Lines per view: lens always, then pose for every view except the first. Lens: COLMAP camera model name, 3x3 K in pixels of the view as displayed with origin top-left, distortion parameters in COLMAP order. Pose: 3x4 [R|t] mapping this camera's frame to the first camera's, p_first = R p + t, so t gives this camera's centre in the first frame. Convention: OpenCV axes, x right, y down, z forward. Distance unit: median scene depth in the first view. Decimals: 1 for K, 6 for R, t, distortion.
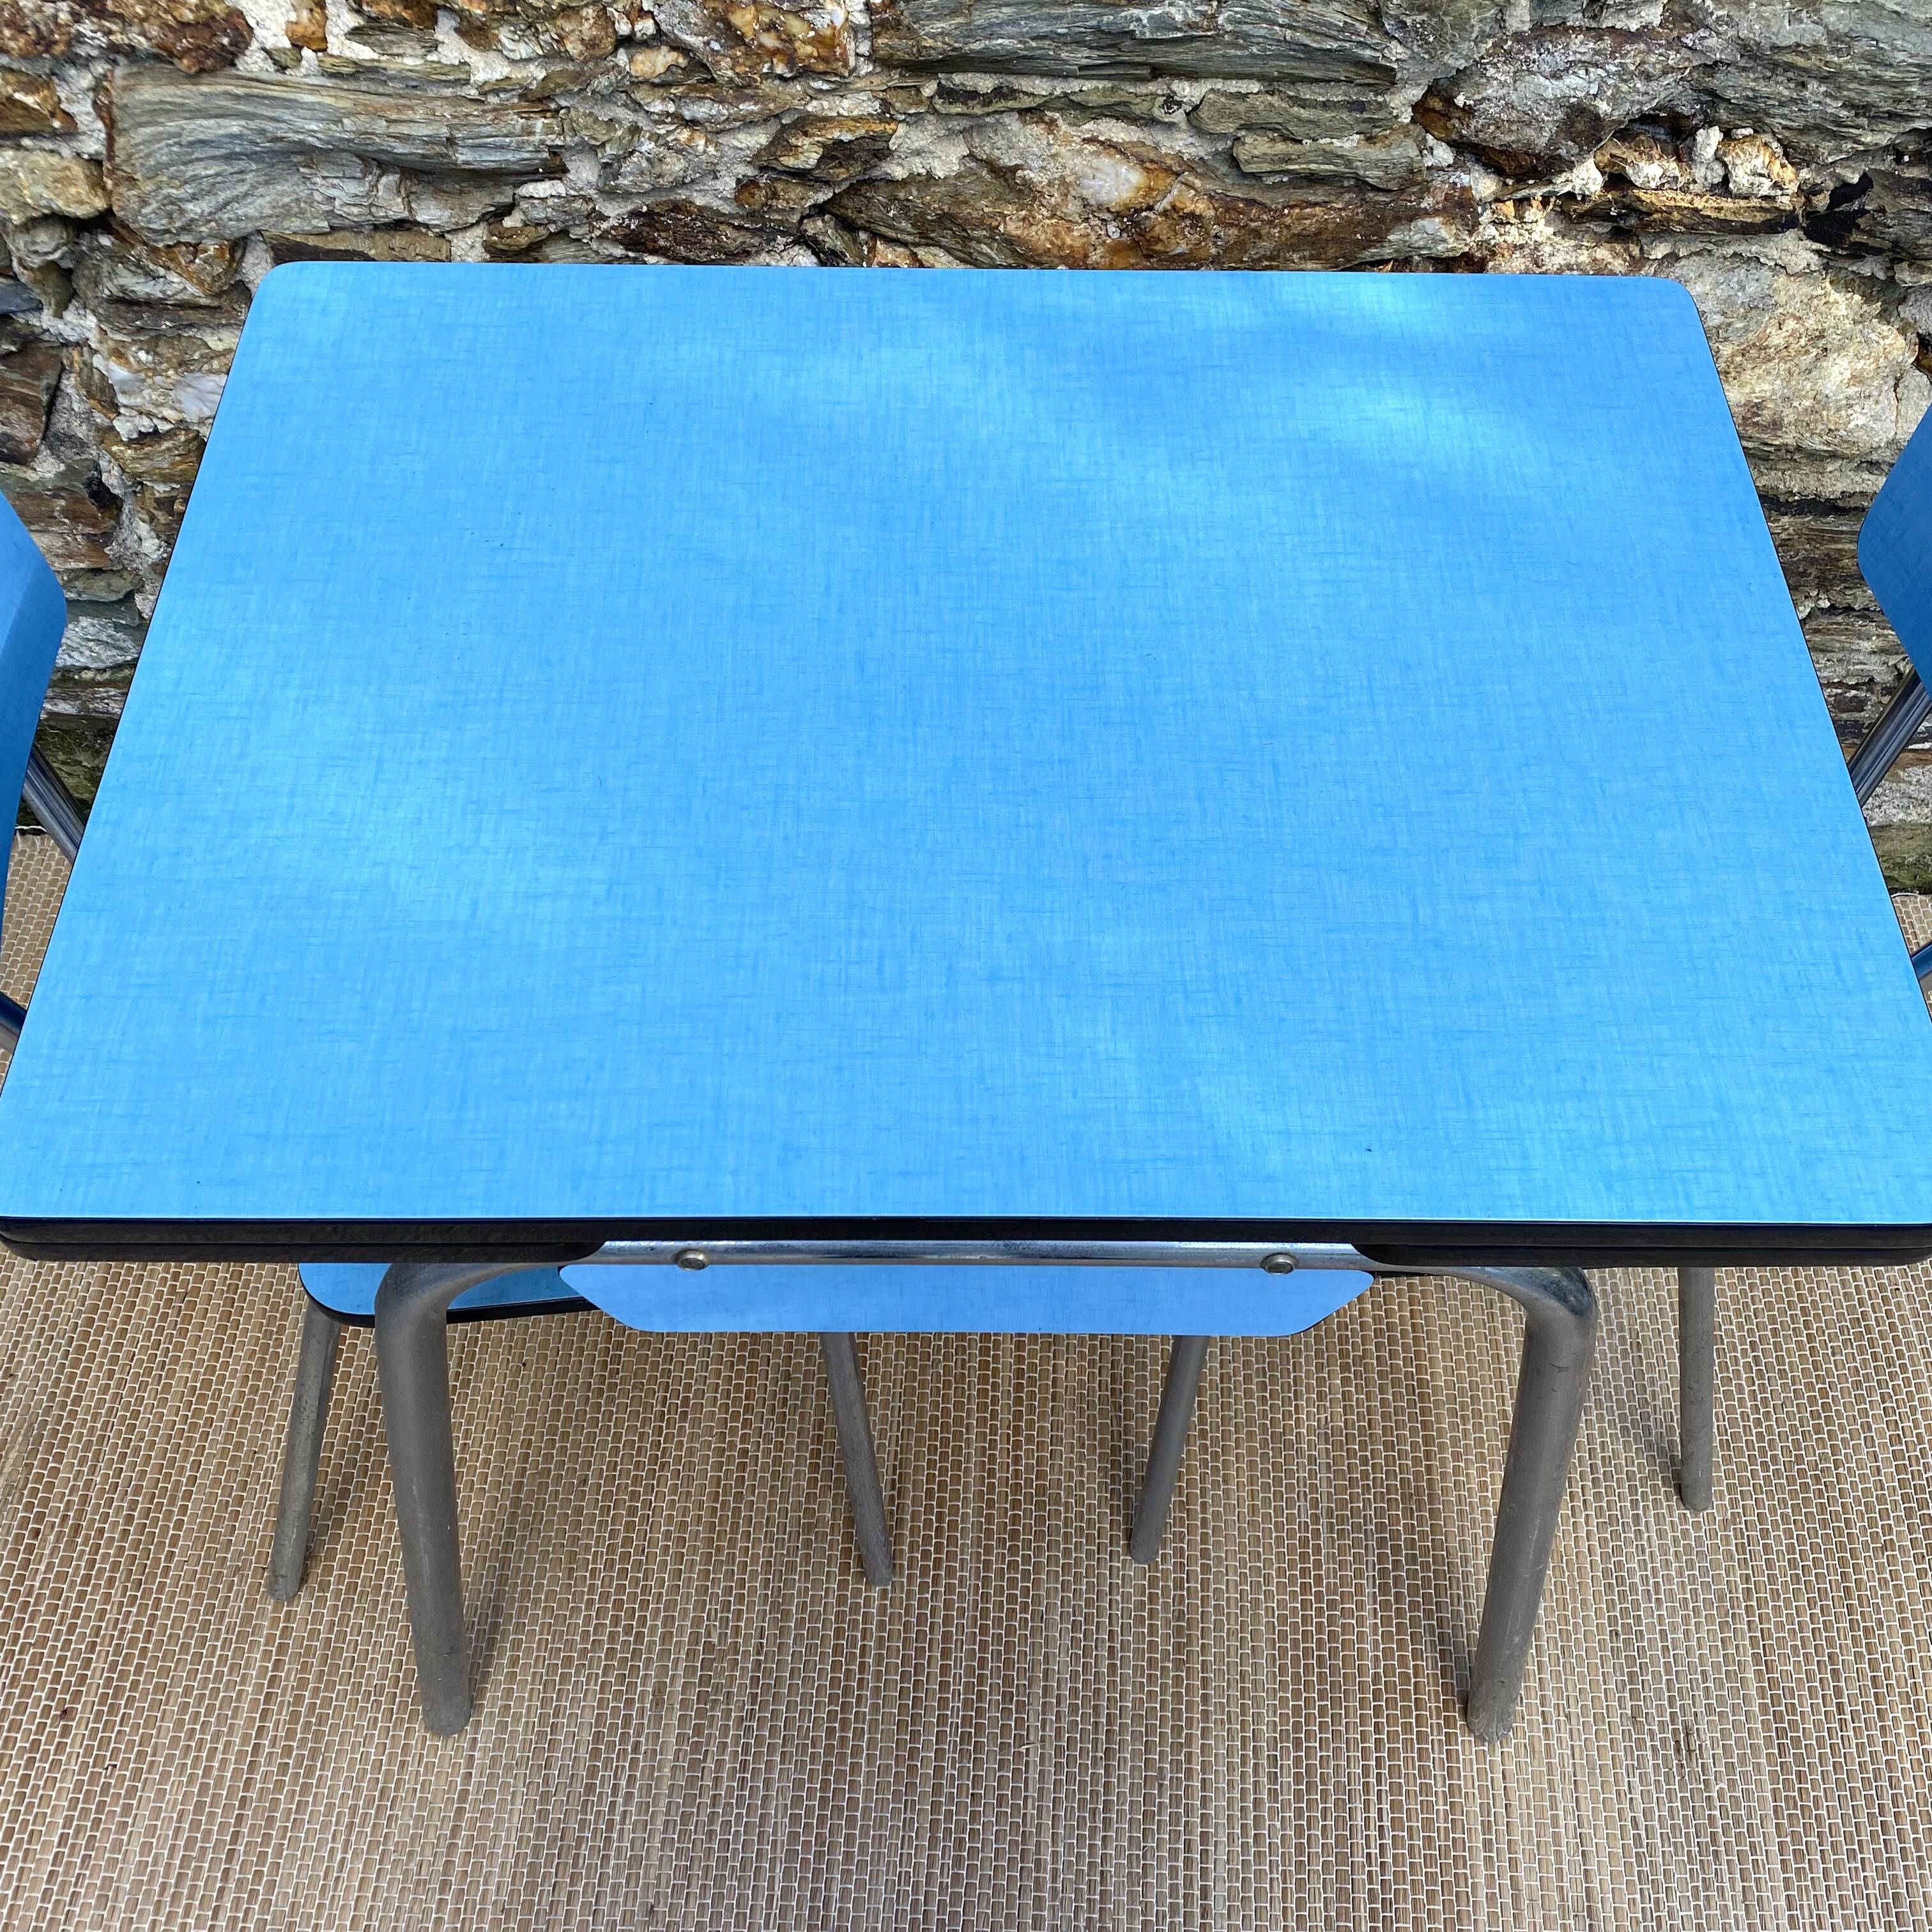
lens RADIAL K [[1945.0, 0, 978.7], [0, 1945.0, 966.7], [0, 0, 1]] dist [0.008264, -0.000228]
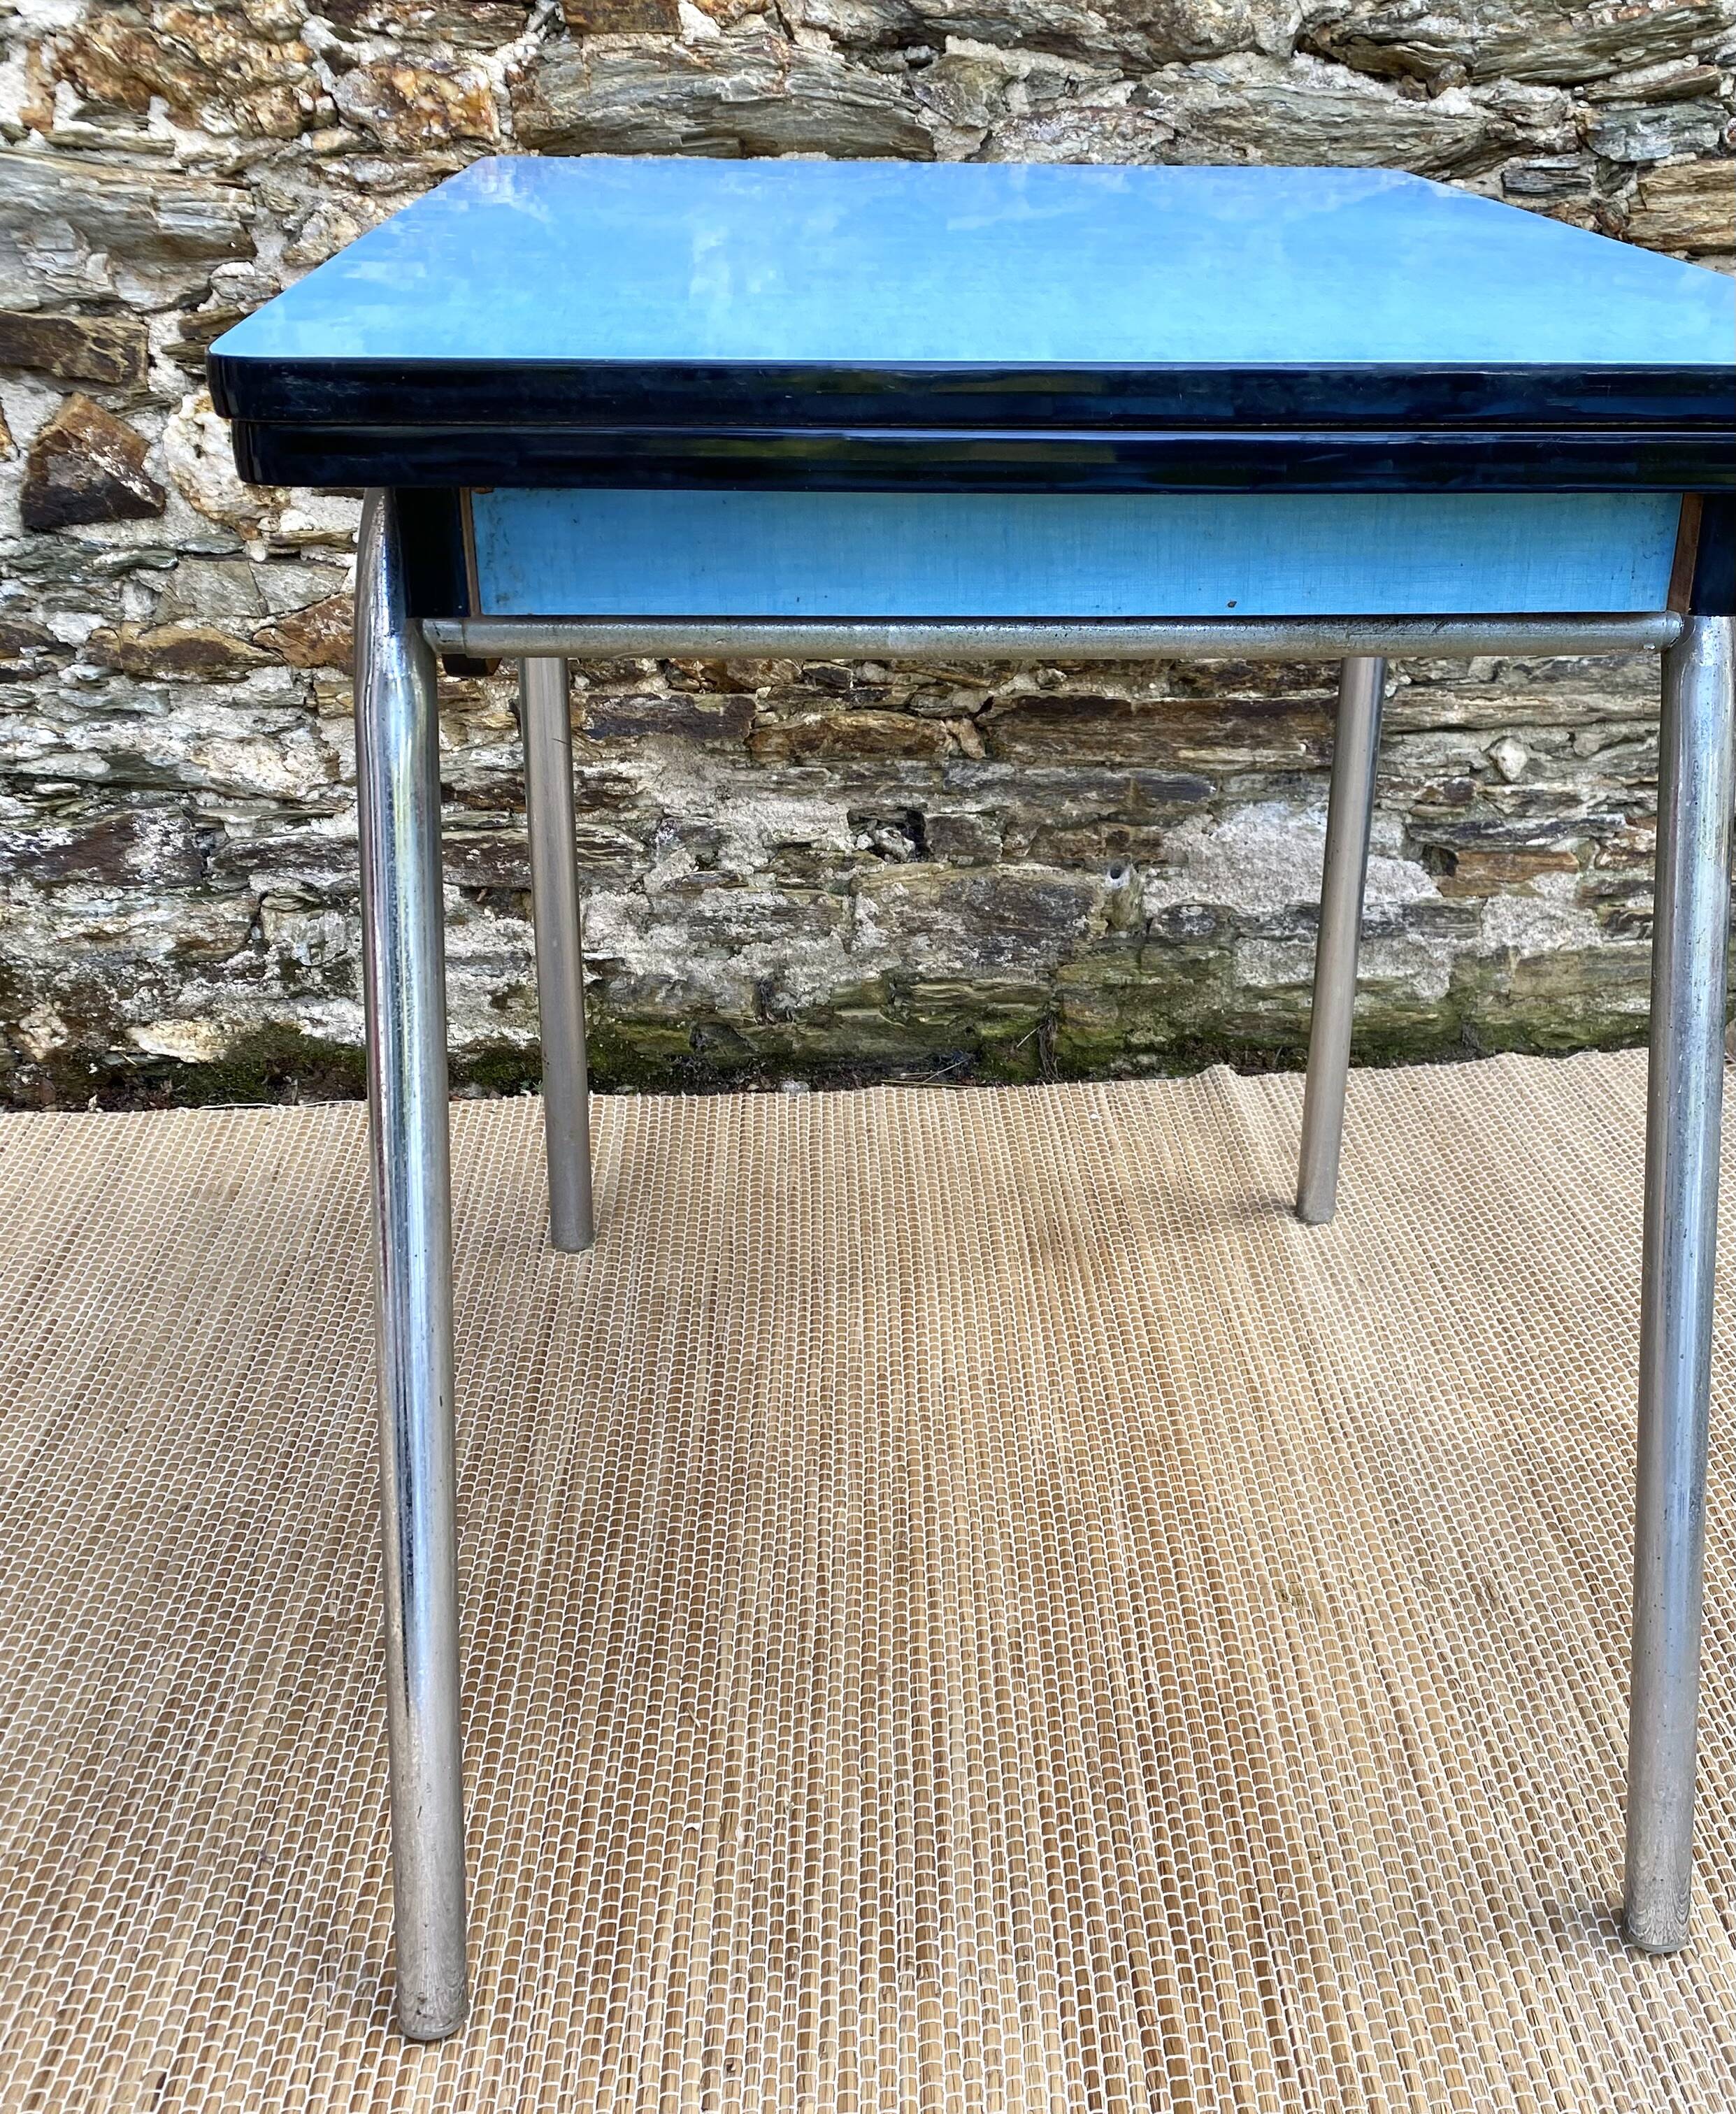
lens RADIAL K [[2127.3, 0, 1064.7], [0, 2127.3, 1054.2], [0, 0, 1]] dist [0.007176, -0.002217]
pose [[0.988254, -0.056624, 0.141945, 0.064267], [0.120605, 0.859415, -0.496850, 0.730109], [-0.093857, 0.508133, 0.856149, 0.093558]]
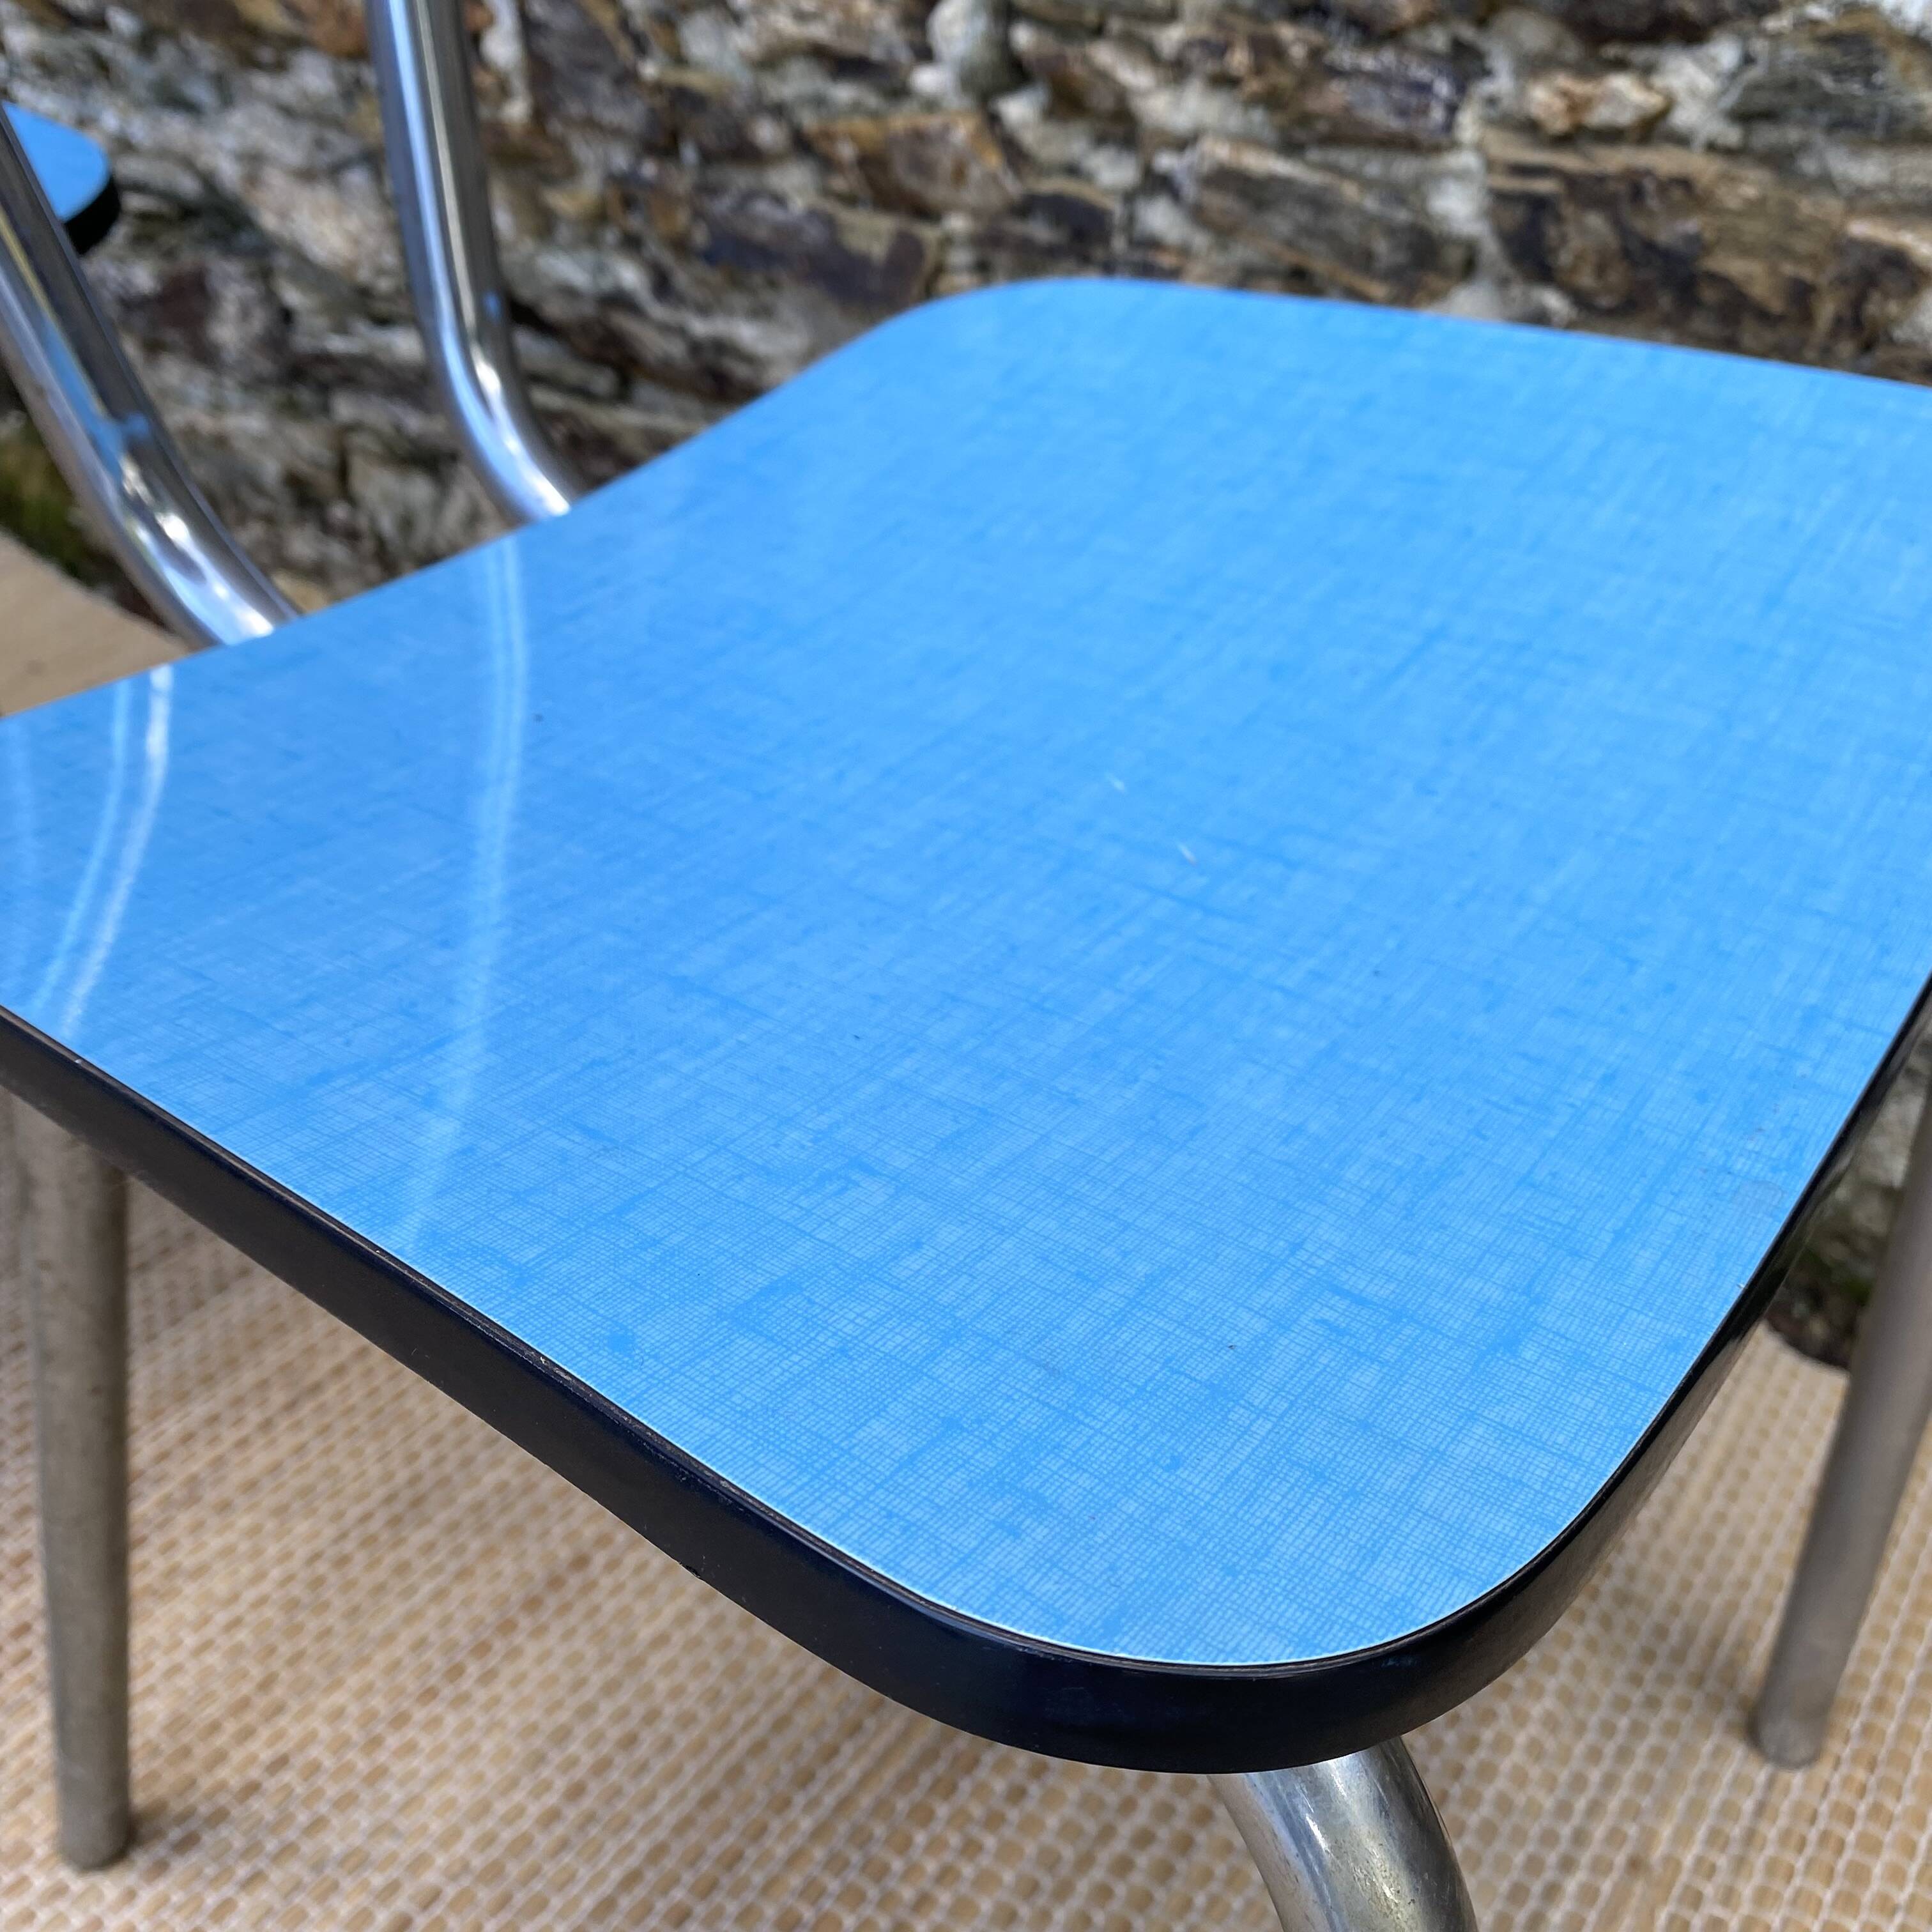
lens RADIAL K [[1925.5, 0, 1028.8], [0, 1925.5, 959.4], [0, 0, 1]] dist [-0.002678, 0.000973]
pose [[0.829222, 0.311666, -0.463955, 0.465976], [-0.448211, 0.866724, -0.218853, 0.094052], [0.333912, 0.389427, 0.858399, 0.804535]]
